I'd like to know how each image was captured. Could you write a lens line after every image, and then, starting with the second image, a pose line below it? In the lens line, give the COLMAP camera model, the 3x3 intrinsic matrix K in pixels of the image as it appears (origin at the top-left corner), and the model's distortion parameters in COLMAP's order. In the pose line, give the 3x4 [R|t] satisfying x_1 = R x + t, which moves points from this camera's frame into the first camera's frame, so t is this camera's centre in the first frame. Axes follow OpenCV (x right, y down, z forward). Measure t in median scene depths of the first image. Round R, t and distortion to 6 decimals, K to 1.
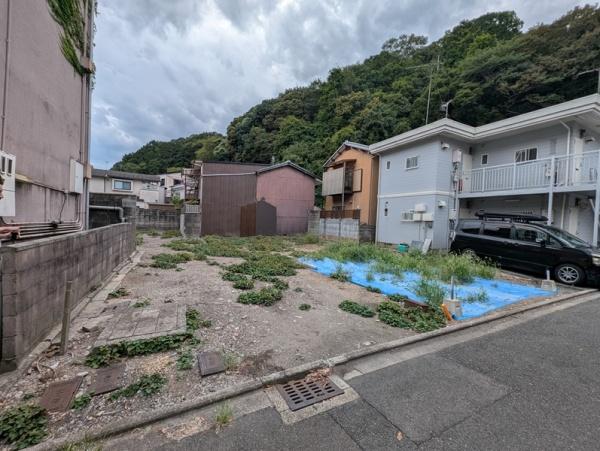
lens RADIAL K [[248.1, 0, 299.2], [0, 248.1, 225.2], [0, 0, 1]] dist [0.005827, -0.003347]
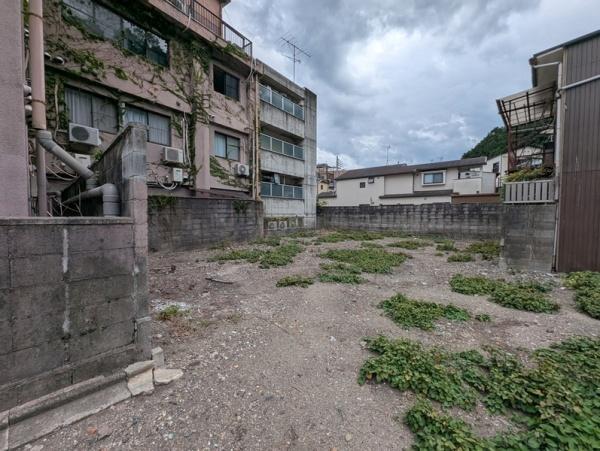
lens RADIAL K [[246.8, 0, 300.6], [0, 246.8, 225.5], [0, 0, 1]] dist [0.004272, -0.002822]
pose [[0.351887, 0.002901, -0.936038, -0.240869], [-0.003797, 0.999991, 0.001672, -0.017713], [0.936035, 0.002966, 0.351895, 0.655948]]
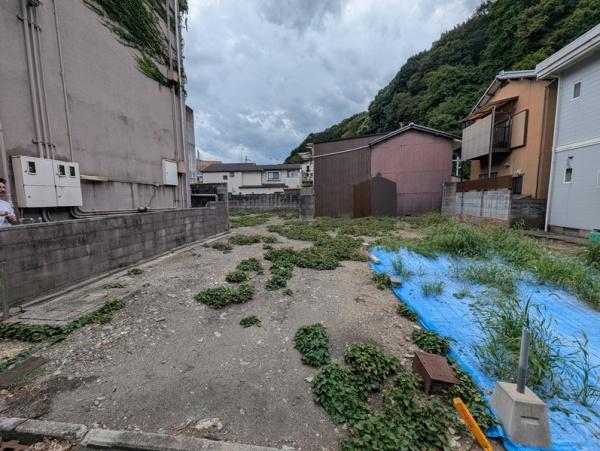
lens RADIAL K [[247.2, 0, 300.7], [0, 247.2, 225.1], [0, 0, 1]] dist [0.005340, -0.003112]
pose [[0.821338, 0.009424, -0.570364, 0.164748], [0.035863, 0.997033, 0.068117, 0.003476], [0.569313, -0.076402, 0.818563, 0.156540]]
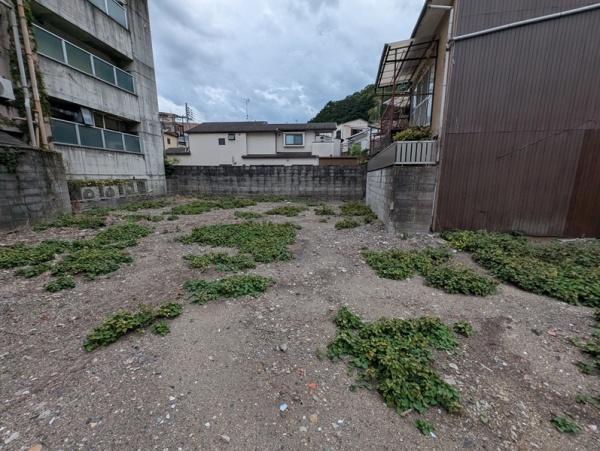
lens RADIAL K [[246.8, 0, 300.6], [0, 246.8, 225.5], [0, 0, 1]] dist [0.004272, -0.002822]
pose [[0.795583, 0.081252, -0.600371, -0.399634], [0.017151, 0.987548, 0.156379, -0.024279], [0.605602, -0.134709, 0.784283, 0.721149]]
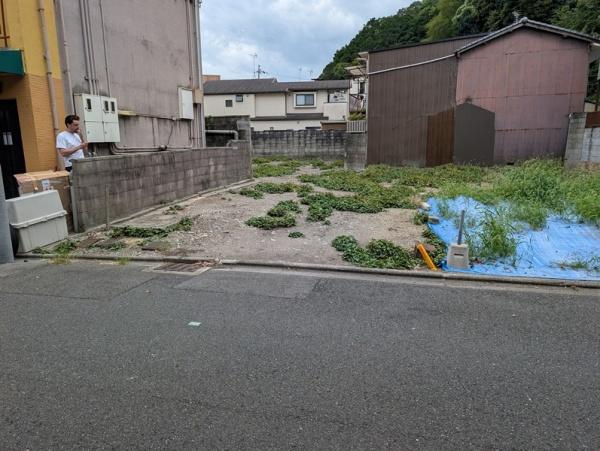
lens RADIAL K [[430.8, 0, 299.1], [0, 430.8, 227.5], [0, 0, 1]] dist [0.022060, -0.023592]
pose [[0.751247, 0.086290, -0.654356, 0.310997], [0.026606, 0.986652, 0.160656, 0.017079], [0.659484, -0.138103, 0.738924, -0.037580]]
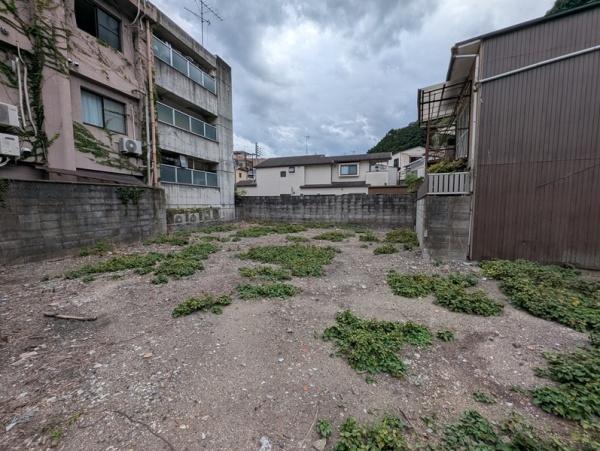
lens RADIAL K [[246.8, 0, 300.6], [0, 246.8, 225.5], [0, 0, 1]] dist [0.004272, -0.002822]
pose [[0.628889, 0.027121, -0.777022, -0.327434], [0.011993, 0.998934, 0.044574, -0.025373], [0.777403, -0.037351, 0.627893, 0.698693]]
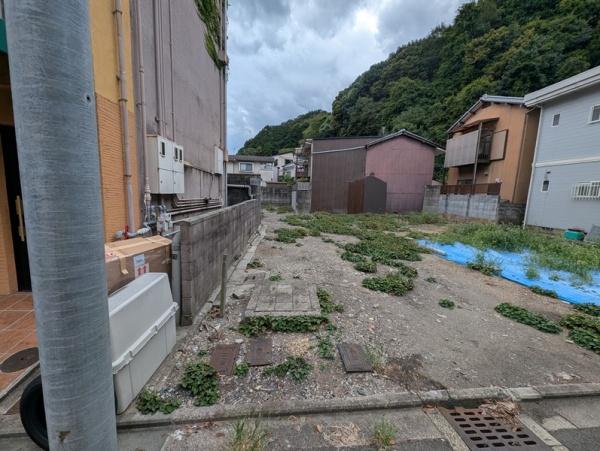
lens RADIAL K [[246.8, 0, 300.6], [0, 246.8, 225.5], [0, 0, 1]] dist [0.004272, -0.002822]
pose [[0.921796, 0.041797, -0.385416, -0.035819], [-0.004620, 0.995285, 0.096887, -0.001861], [0.387649, -0.087530, 0.917642, 0.024679]]
